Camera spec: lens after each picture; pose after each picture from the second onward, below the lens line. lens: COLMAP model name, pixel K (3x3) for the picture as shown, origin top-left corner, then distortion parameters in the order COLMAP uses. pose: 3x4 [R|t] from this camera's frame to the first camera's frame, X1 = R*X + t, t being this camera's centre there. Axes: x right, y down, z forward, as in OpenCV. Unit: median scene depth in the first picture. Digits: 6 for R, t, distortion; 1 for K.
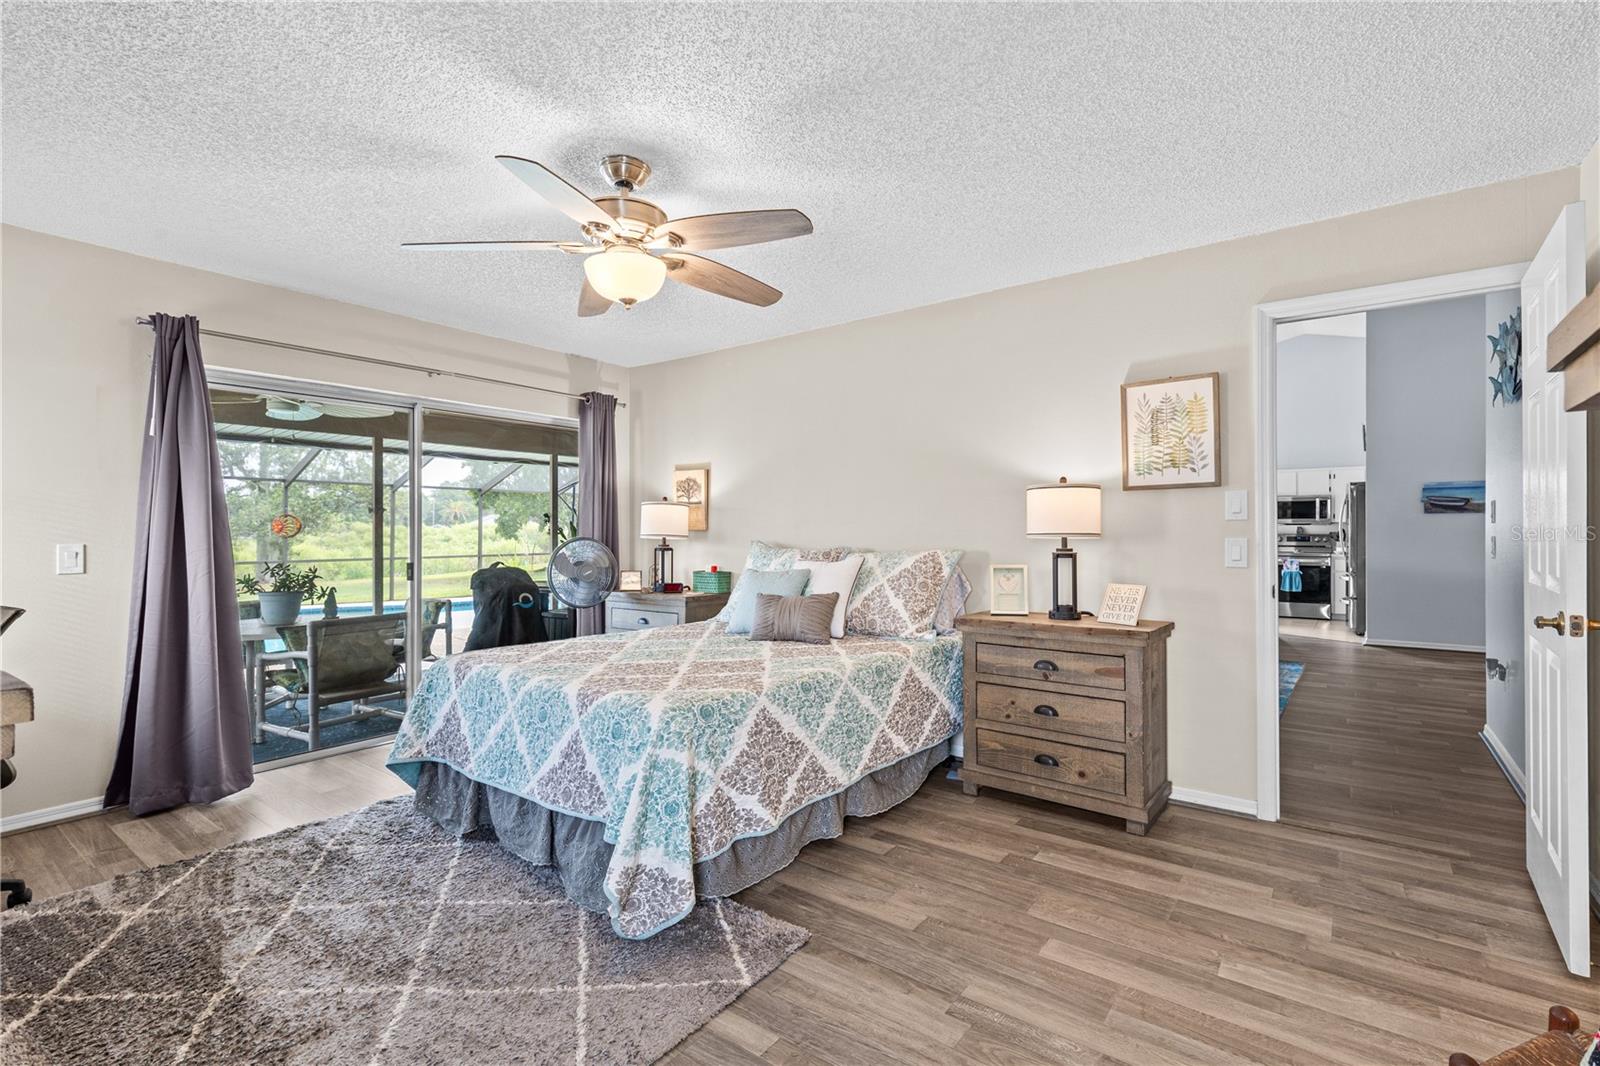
lens RADIAL K [[719.8, 0, 801.4], [0, 719.8, 527.1], [0, 0, 1]] dist [0.008399, -0.000807]
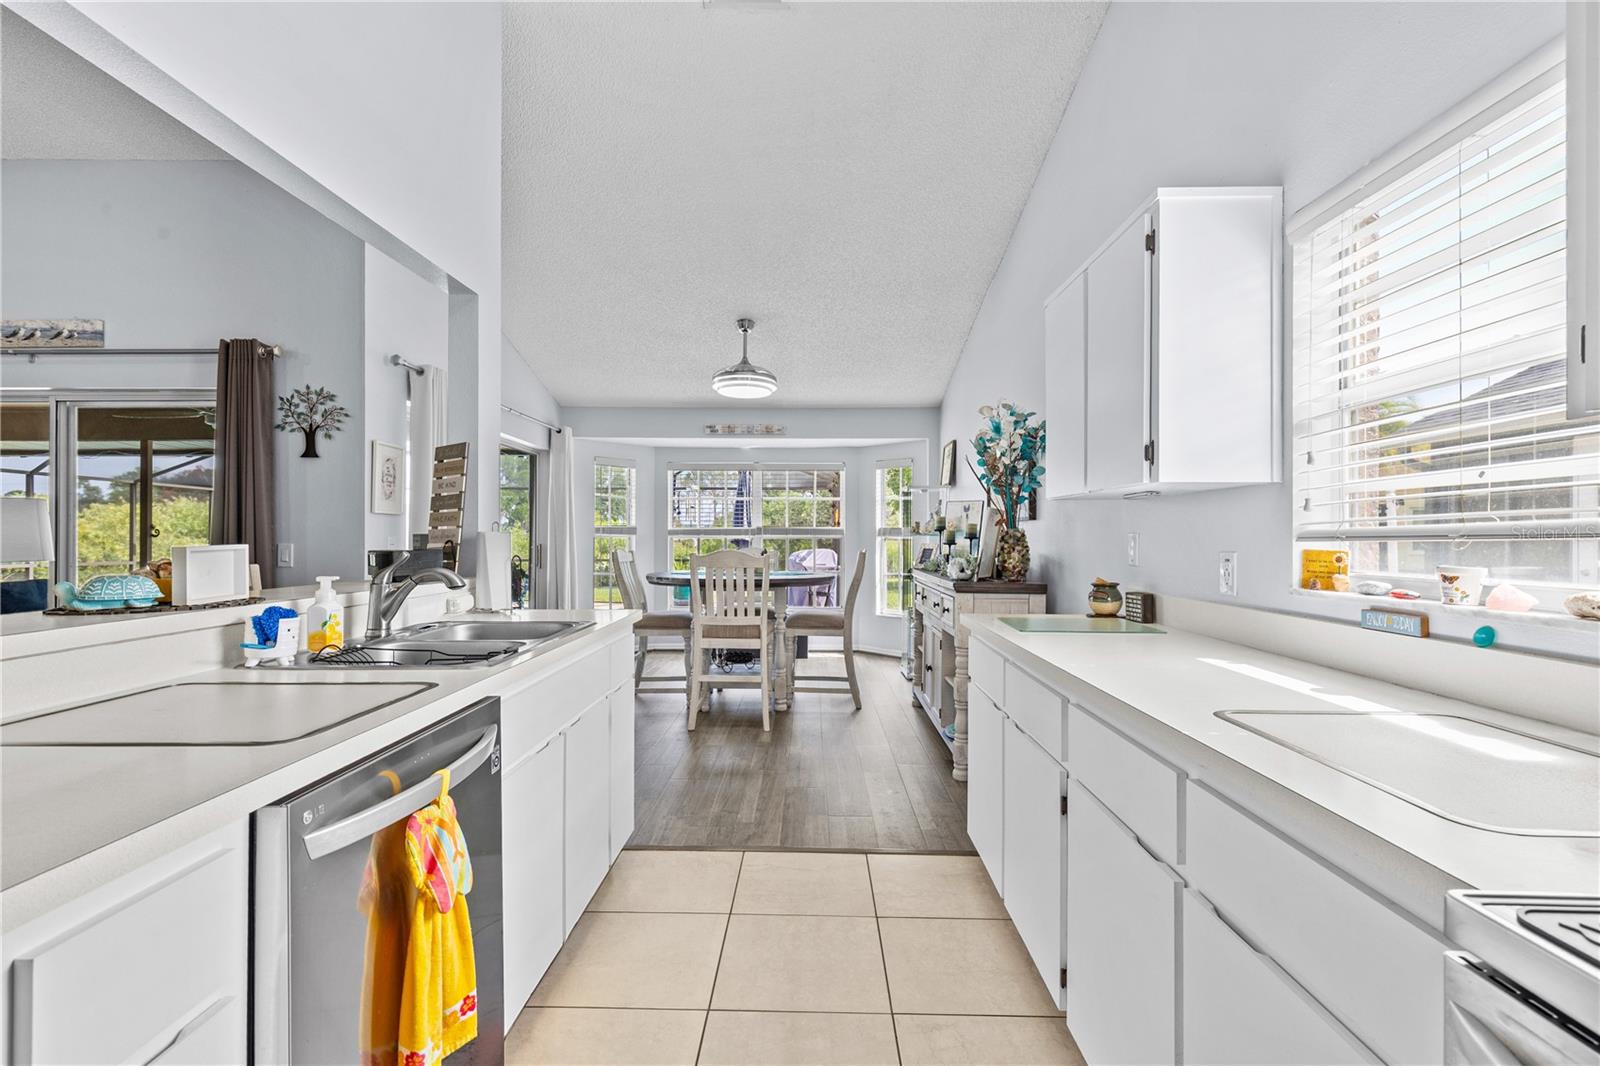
lens RADIAL K [[724.2, 0, 807.2], [0, 724.2, 532.9], [0, 0, 1]] dist [0.004012, -0.000536]
pose [[0.595676, -0.000949, -0.803224, 0.677084], [0.001890, 0.999998, 0.000220, 0.006713], [0.803223, -0.001649, 0.595677, 0.952045]]
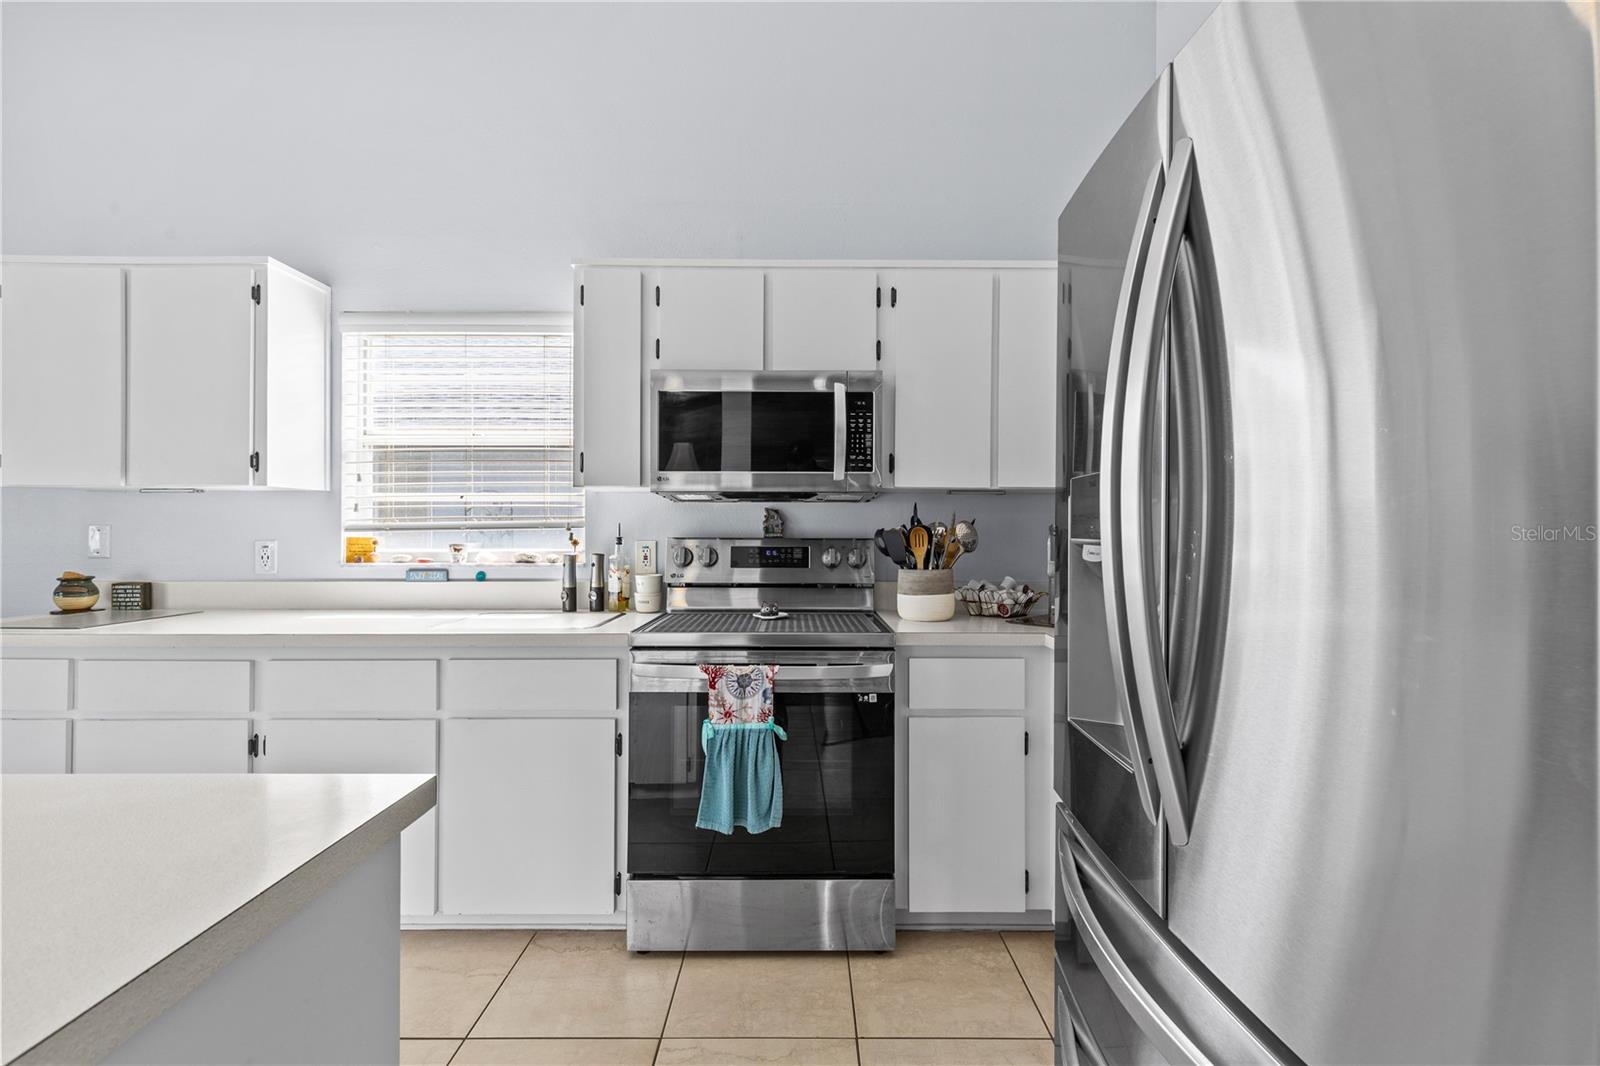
lens RADIAL K [[719.8, 0, 801.4], [0, 719.8, 527.1], [0, 0, 1]] dist [0.008399, -0.000807]
pose [[0.793820, 0.002948, 0.608146, 0.574517], [-0.005326, 0.999984, 0.002104, 0.005897], [-0.608129, -0.004909, 0.793823, 0.838442]]
